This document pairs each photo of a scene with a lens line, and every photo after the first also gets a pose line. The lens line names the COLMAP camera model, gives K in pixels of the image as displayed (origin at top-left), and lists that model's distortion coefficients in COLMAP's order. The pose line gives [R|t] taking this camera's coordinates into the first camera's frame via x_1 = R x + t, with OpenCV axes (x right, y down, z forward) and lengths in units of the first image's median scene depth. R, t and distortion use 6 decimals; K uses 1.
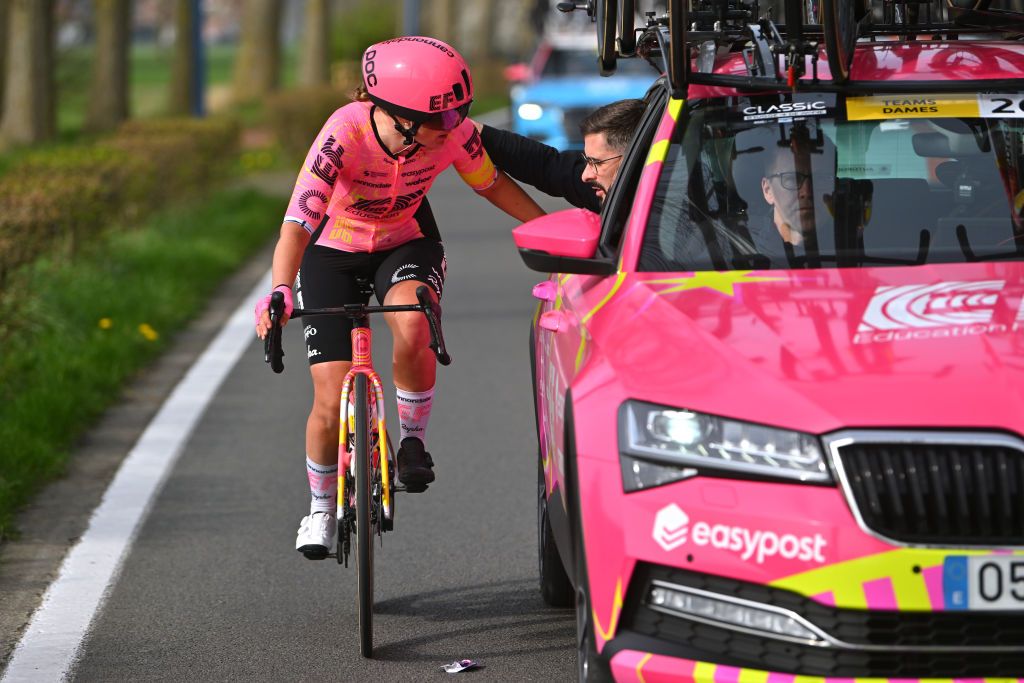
lens RADIAL K [[4840.9, 0, 511.3], [0, 4840.9, 341.8], [0, 0, 1]] dist [-0.047495, 0.000000]
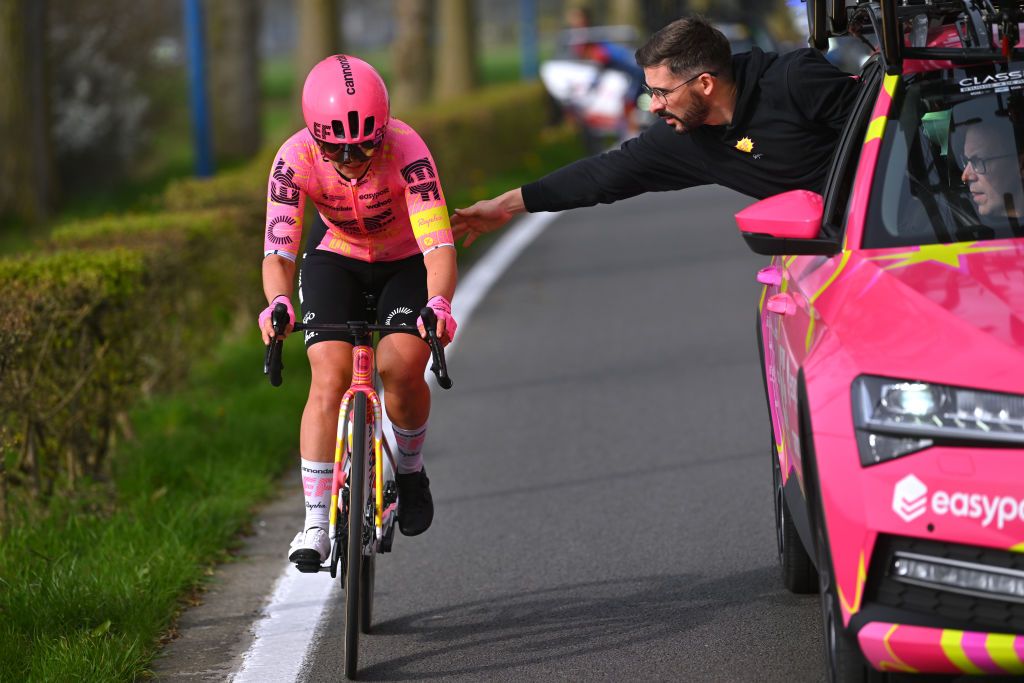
lens RADIAL K [[5534.3, 0, 512.5], [0, 5534.3, 340.9], [0, 0, 1]] dist [-0.054517, 0.000000]
pose [[0.997711, -0.056579, -0.037022, -0.004816], [0.056304, 0.998378, -0.008423, 0.010114], [0.037439, 0.006320, 0.999279, -0.145561]]
